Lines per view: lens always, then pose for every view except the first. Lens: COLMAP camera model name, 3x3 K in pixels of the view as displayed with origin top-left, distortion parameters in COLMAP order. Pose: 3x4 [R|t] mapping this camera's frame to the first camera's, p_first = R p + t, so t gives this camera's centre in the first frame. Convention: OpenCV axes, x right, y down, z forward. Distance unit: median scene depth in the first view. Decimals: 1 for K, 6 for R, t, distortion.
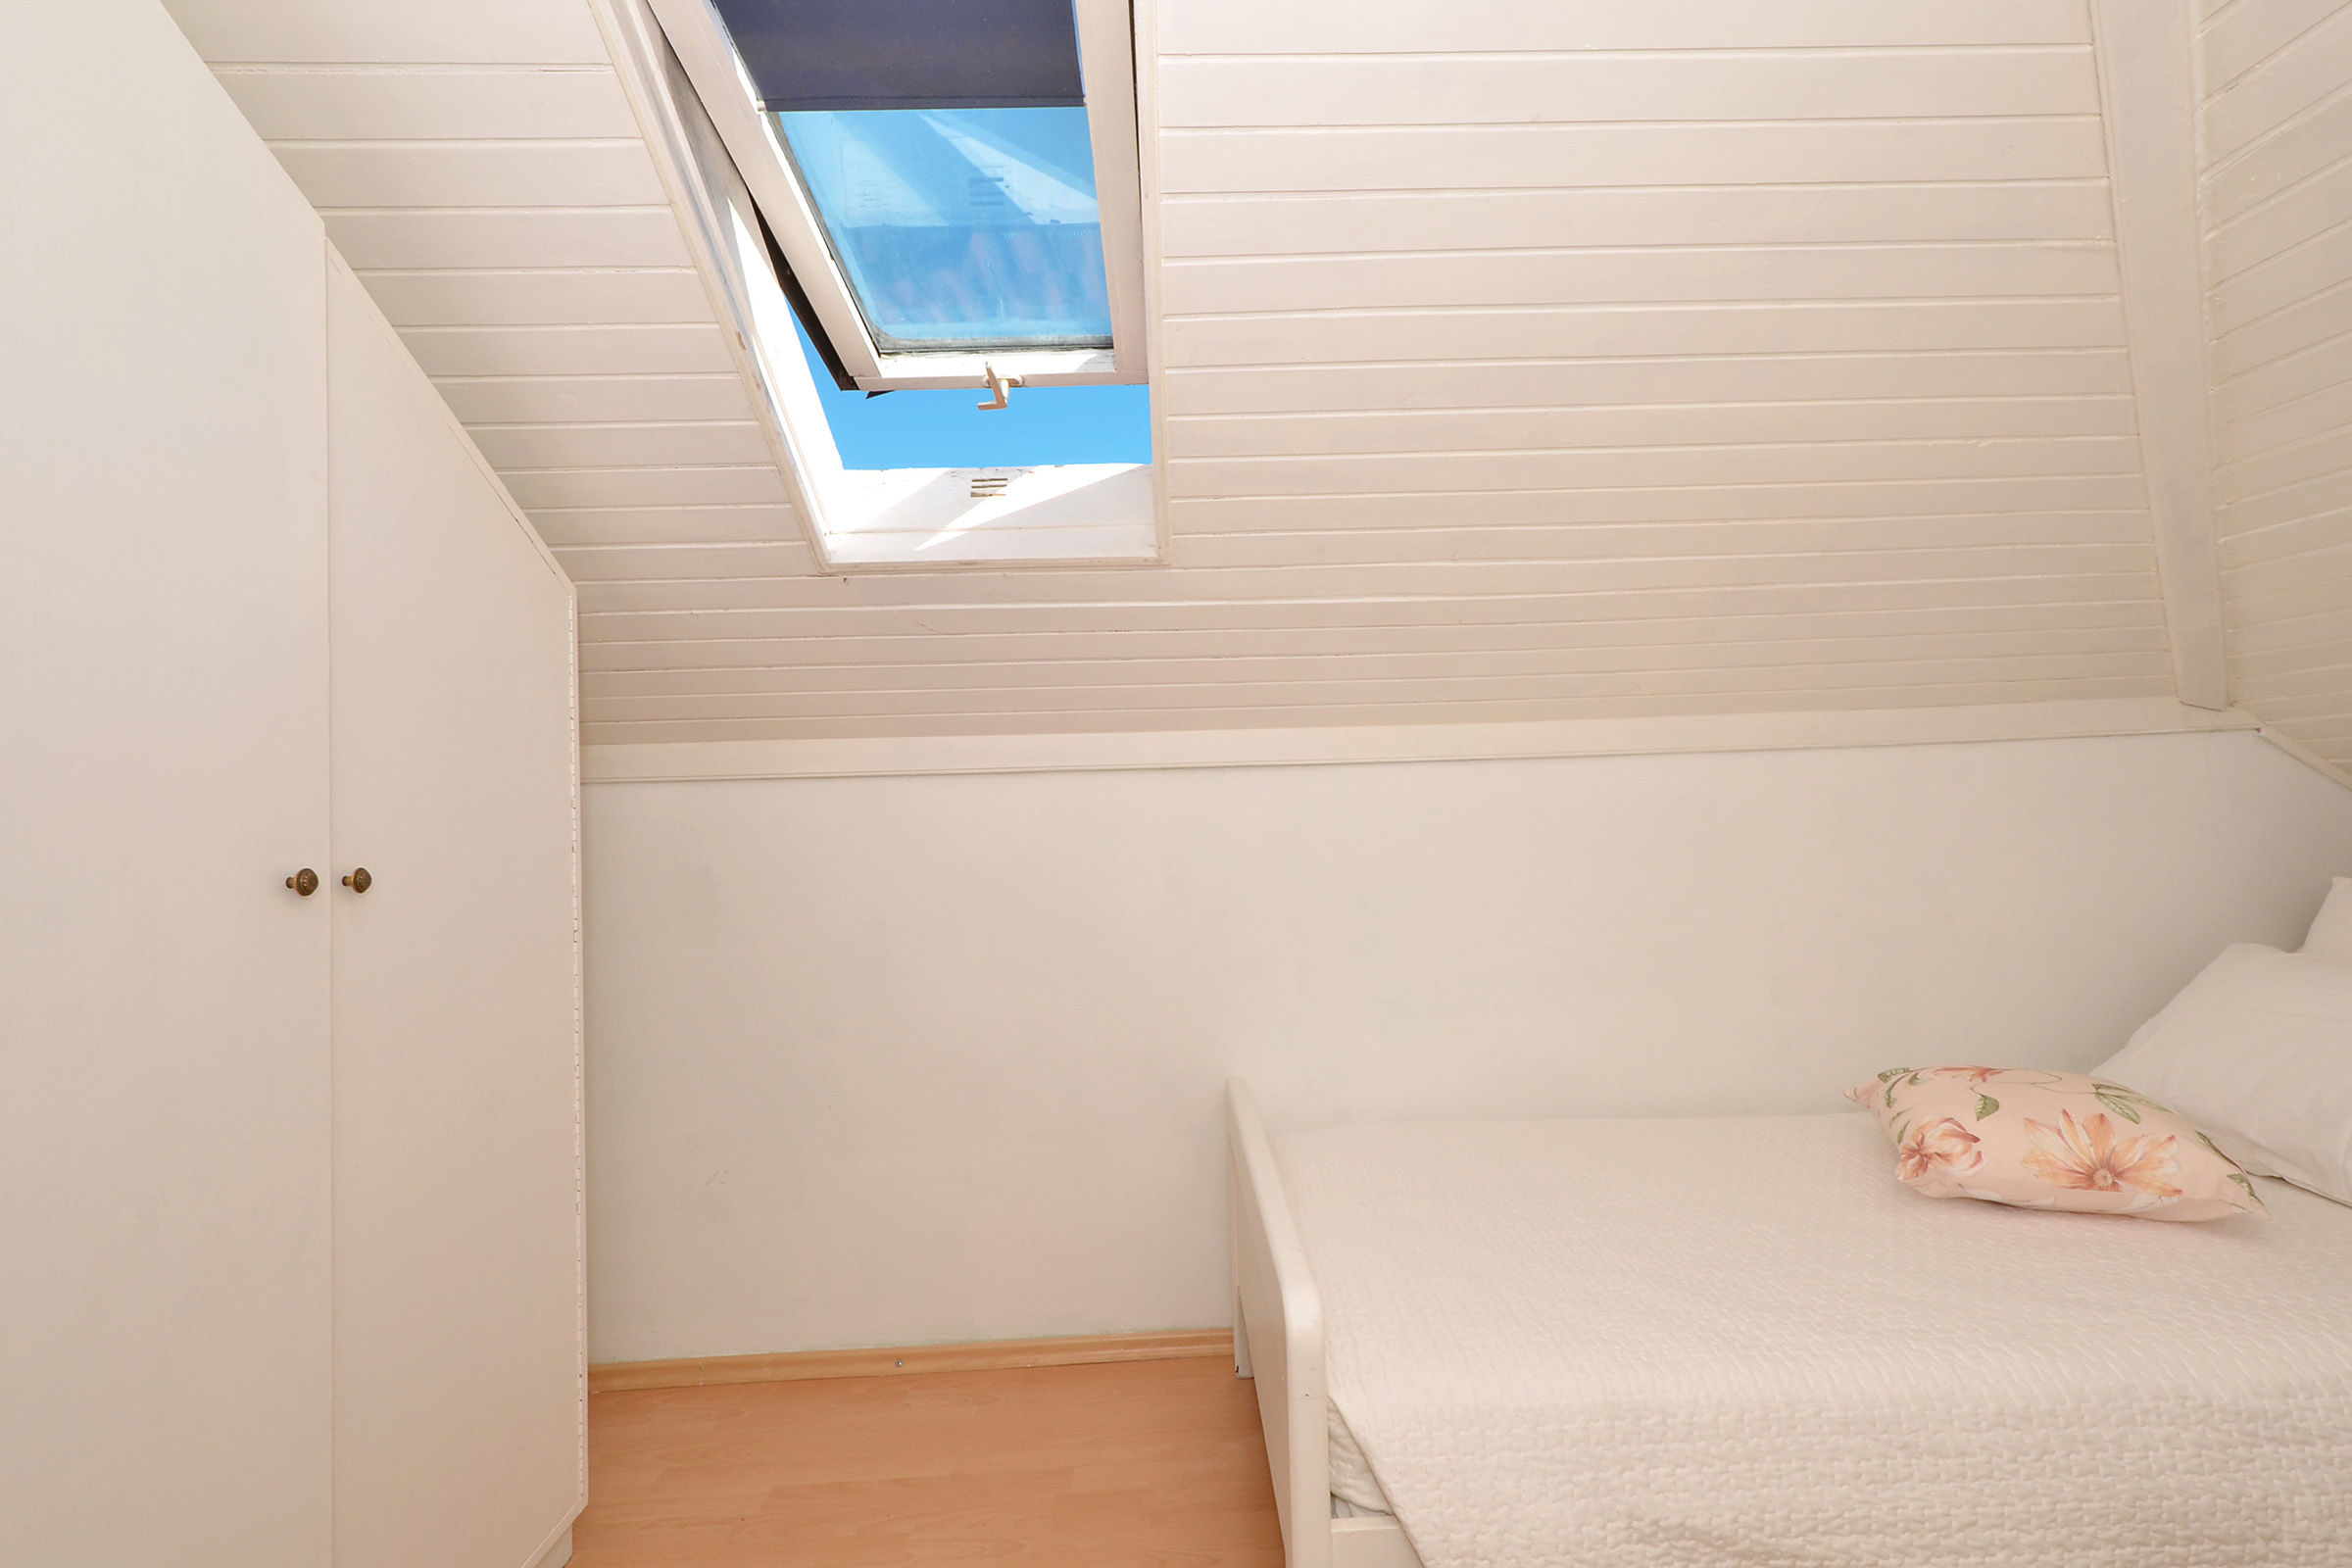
lens RADIAL K [[1105.3, 0, 1210.7], [0, 1105.3, 785.7], [0, 0, 1]] dist [0.014702, -0.000298]
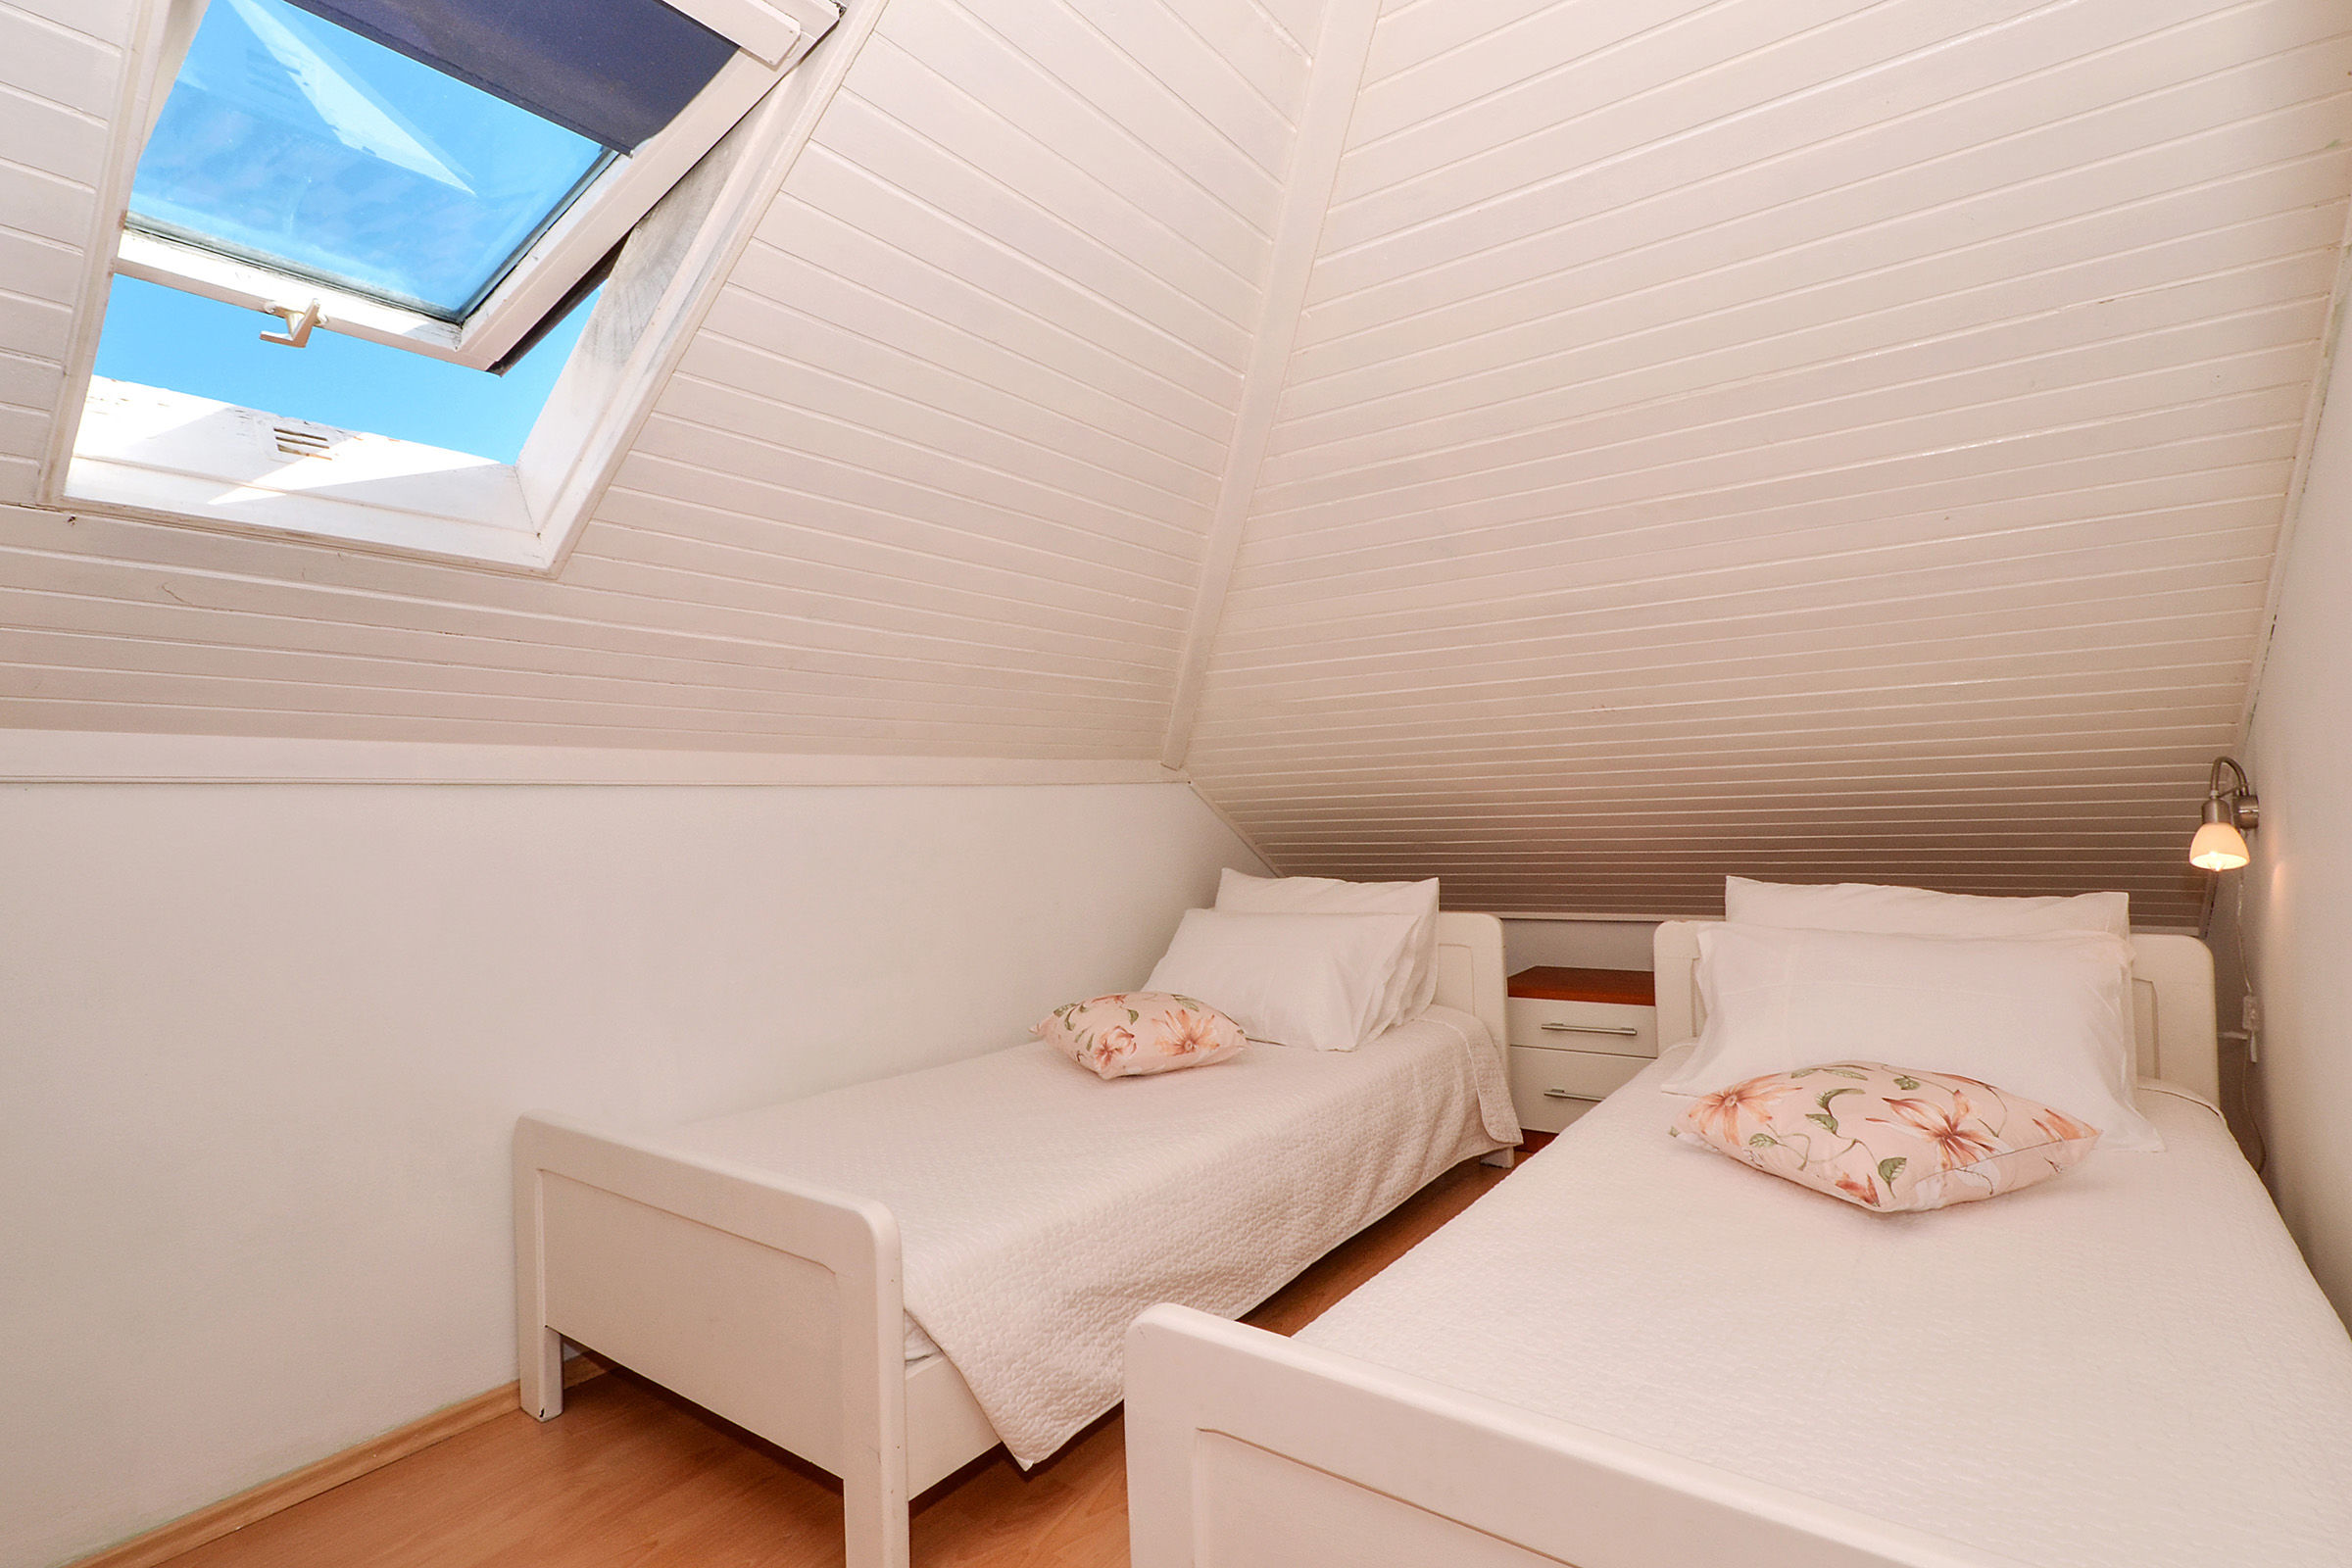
lens RADIAL K [[1105.3, 0, 1210.7], [0, 1105.3, 785.7], [0, 0, 1]] dist [0.014702, -0.000298]
pose [[0.614754, 0.031704, 0.788082, -0.444179], [-0.016598, 0.999491, -0.027261, -0.000442], [-0.788544, 0.003678, 0.614967, -0.057907]]
